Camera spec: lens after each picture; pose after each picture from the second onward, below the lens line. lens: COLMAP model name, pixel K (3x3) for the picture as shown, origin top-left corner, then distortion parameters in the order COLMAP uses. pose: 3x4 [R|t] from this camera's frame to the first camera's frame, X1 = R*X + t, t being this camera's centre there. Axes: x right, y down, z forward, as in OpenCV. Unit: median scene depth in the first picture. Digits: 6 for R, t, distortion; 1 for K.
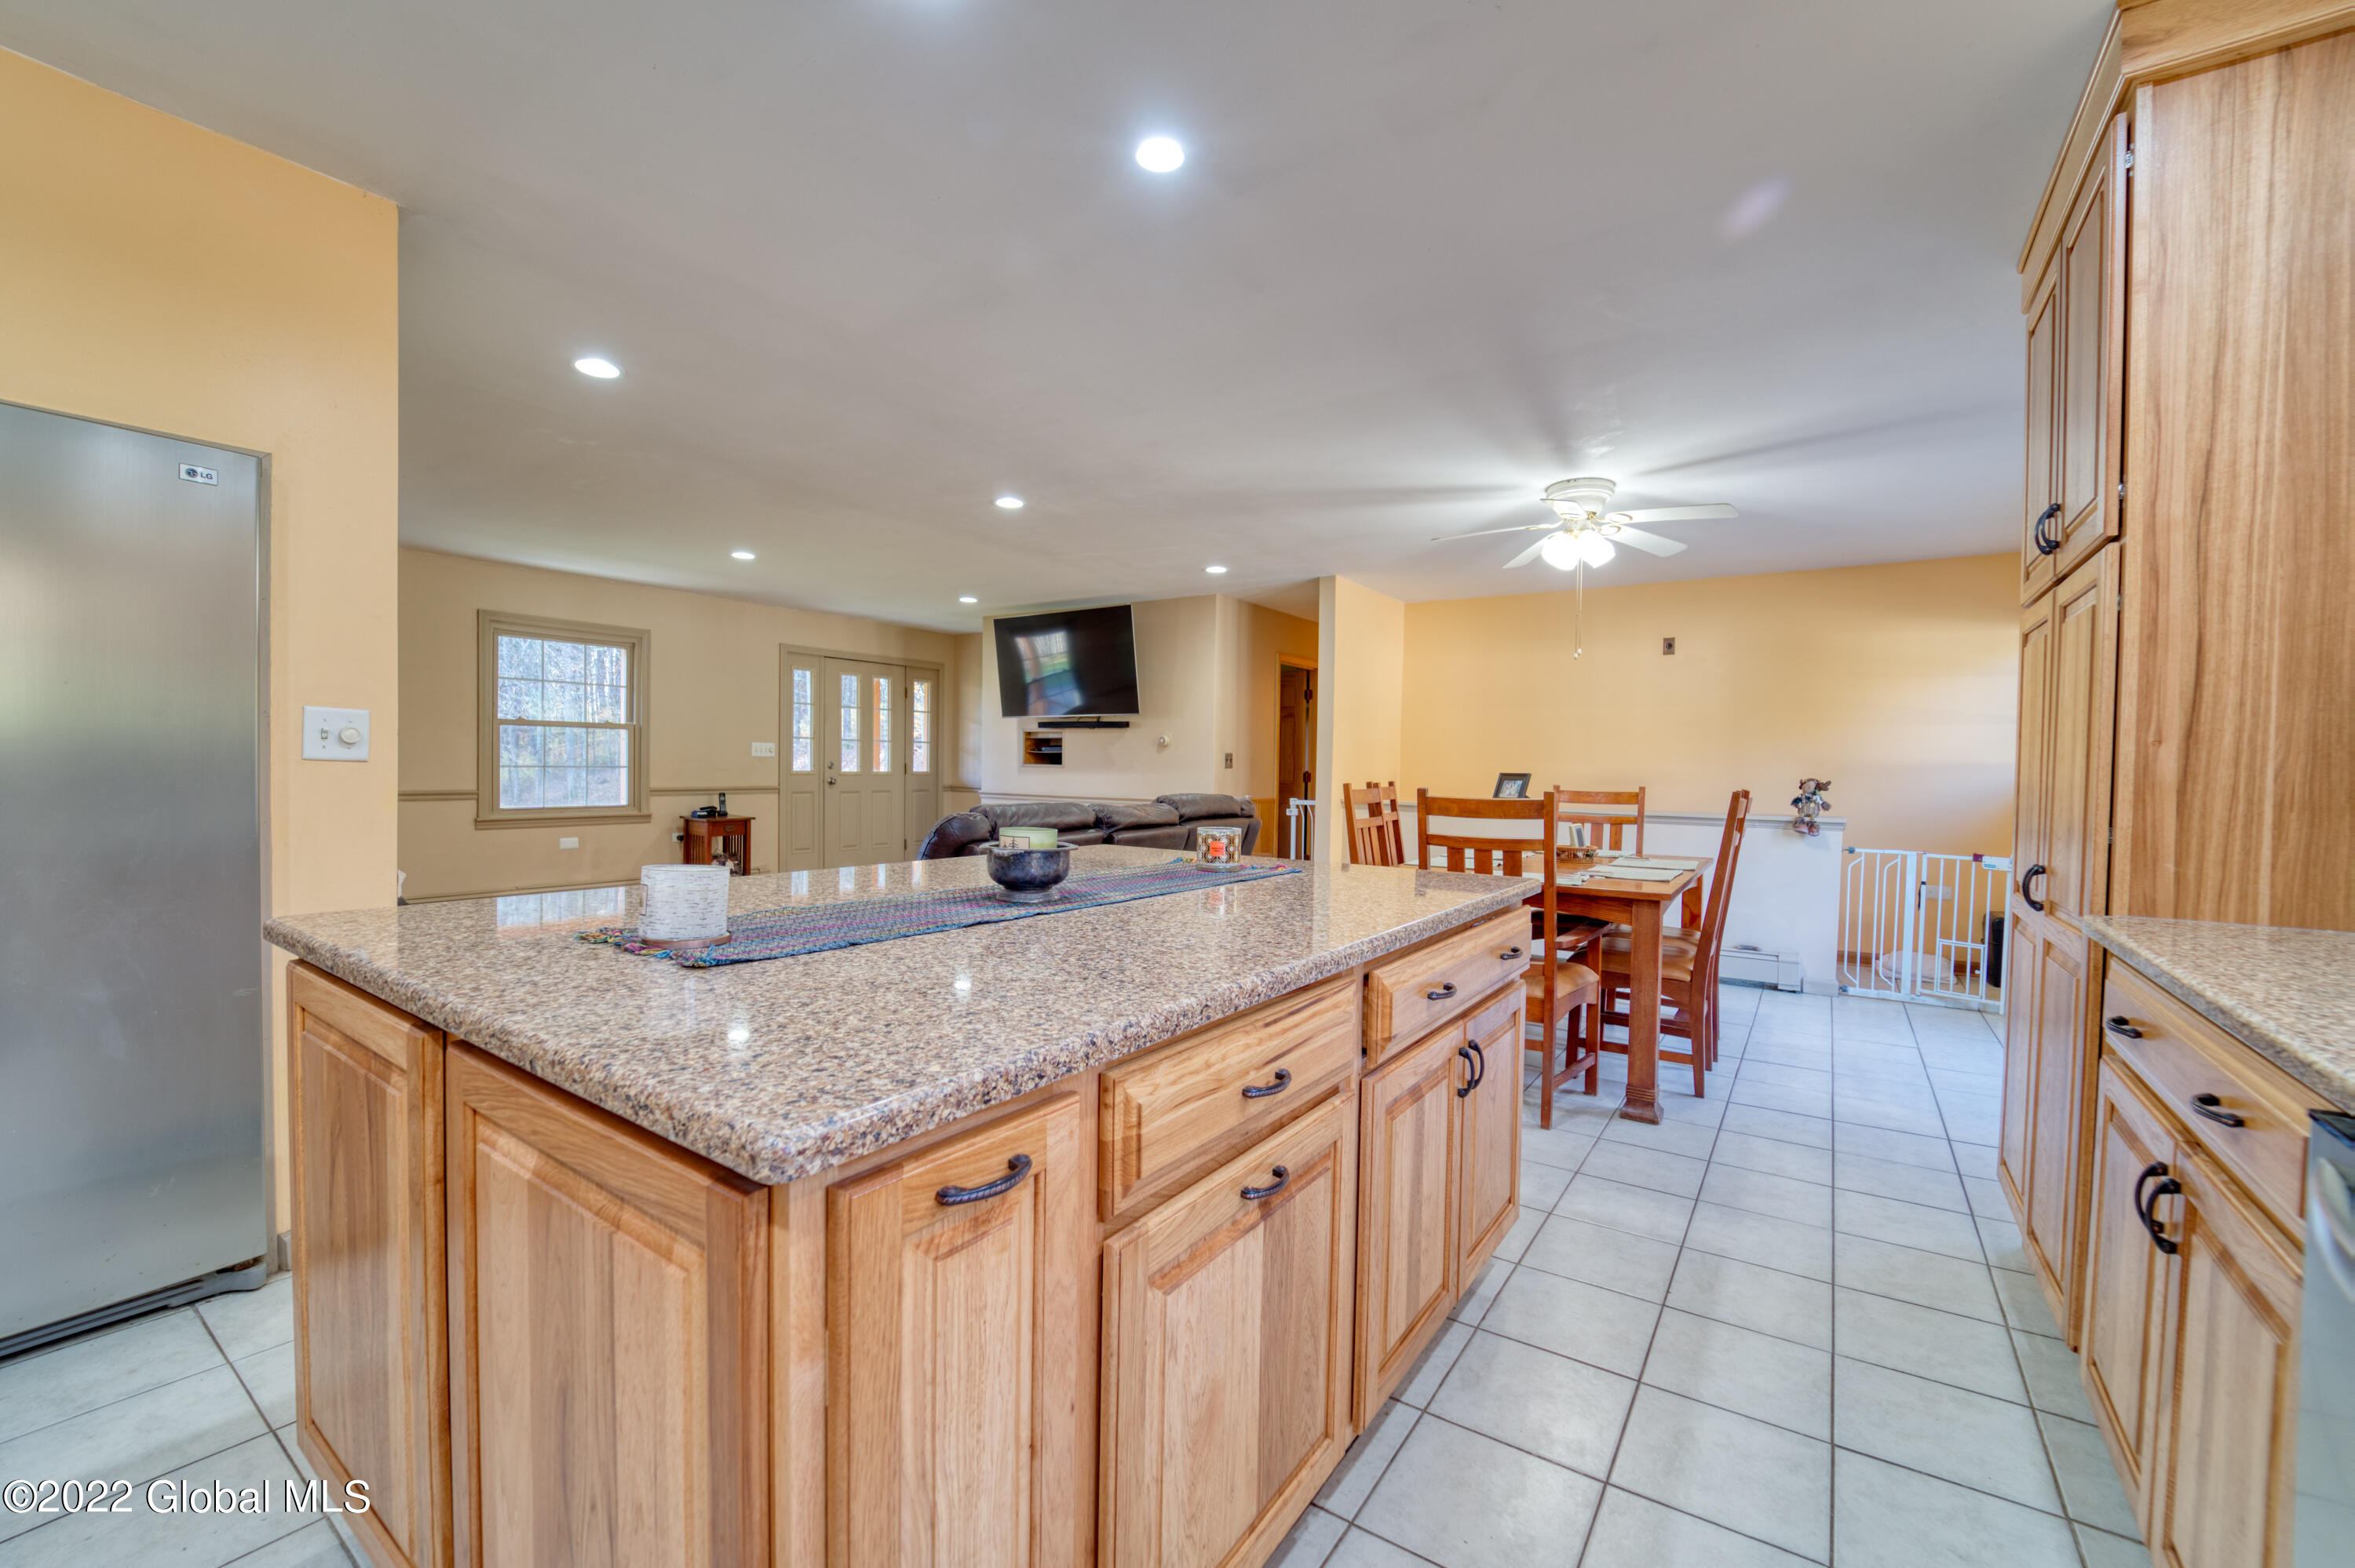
lens RADIAL K [[949.5, 0, 1181.1], [0, 949.5, 787.5], [0, 0, 1]] dist [-0.023220, 0.000373]
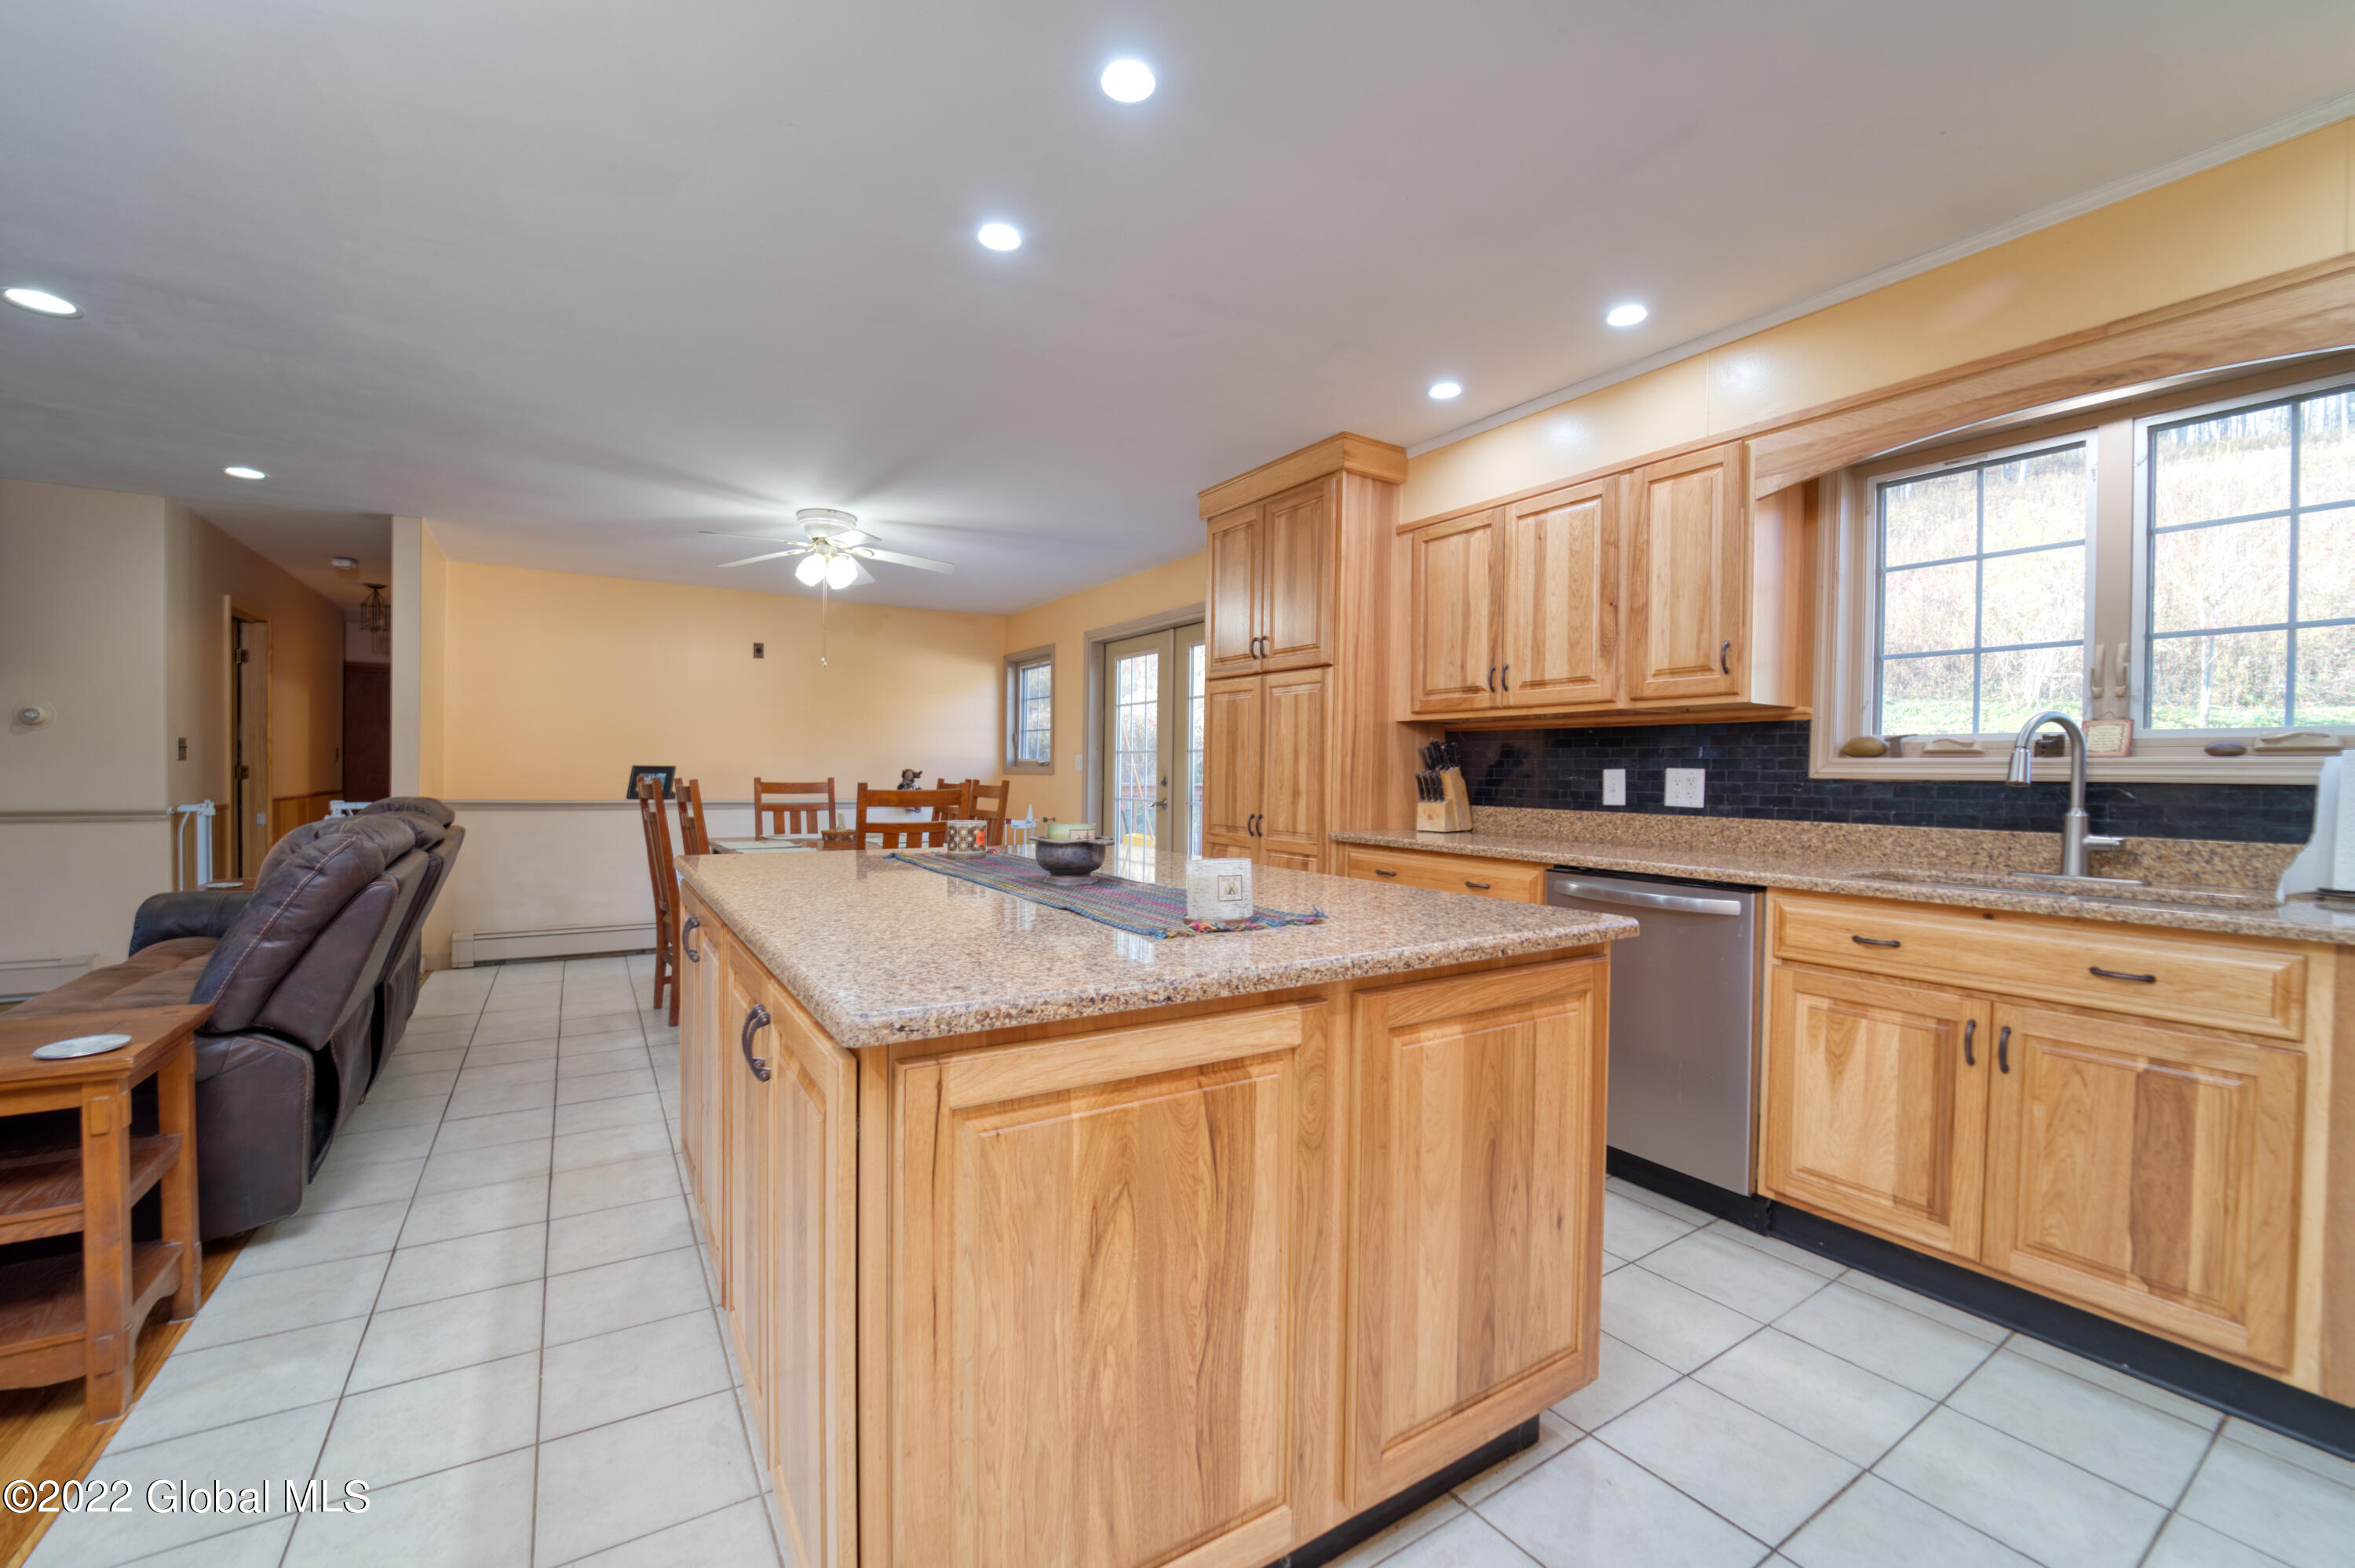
lens RADIAL K [[949.5, 0, 1181.1], [0, 949.5, 787.5], [0, 0, 1]] dist [-0.023220, 0.000373]
pose [[0.387784, -0.027121, 0.921351, -1.870685], [0.014489, 0.999623, 0.023327, -0.042749], [-0.921636, 0.004303, 0.388031, 0.630516]]
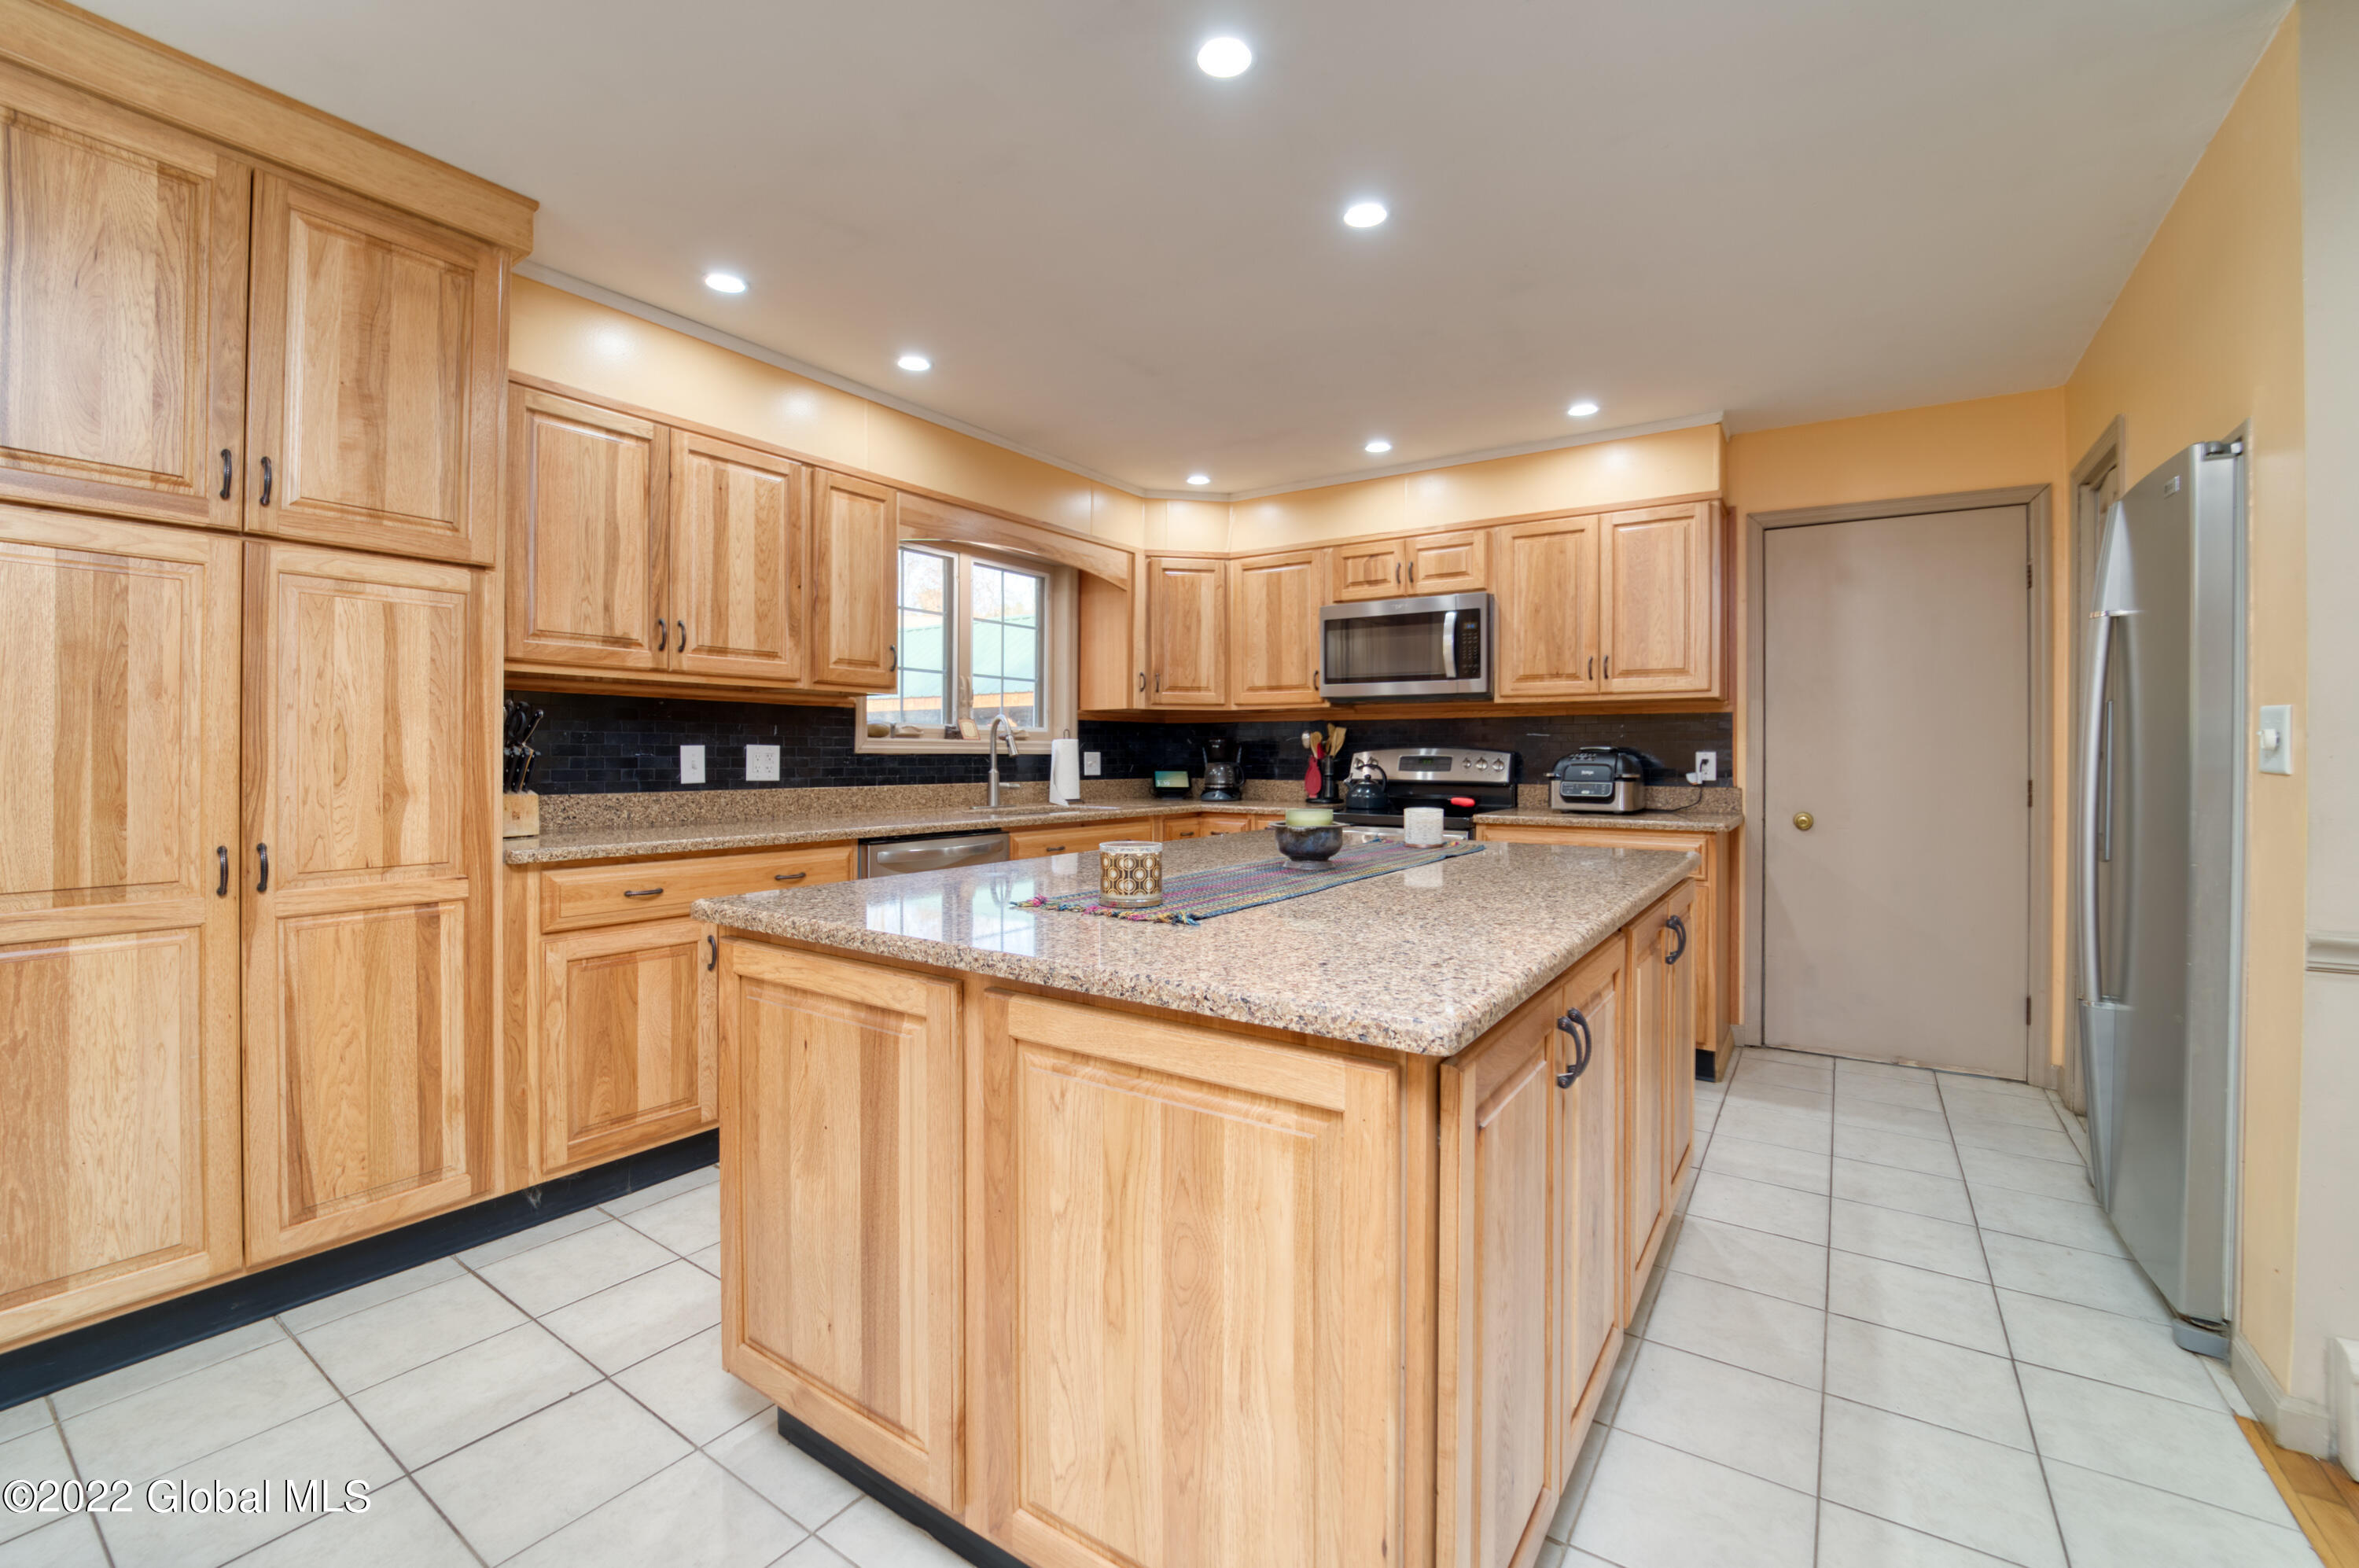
lens RADIAL K [[972.3, 0, 1191.5], [0, 972.3, 754.0], [0, 0, 1]] dist [-0.023703, 0.000054]
pose [[-0.999702, -0.022493, -0.009485, -0.000855], [-0.022703, 0.999484, 0.022704, -0.084471], [0.008970, 0.022913, -0.999697, 3.477819]]
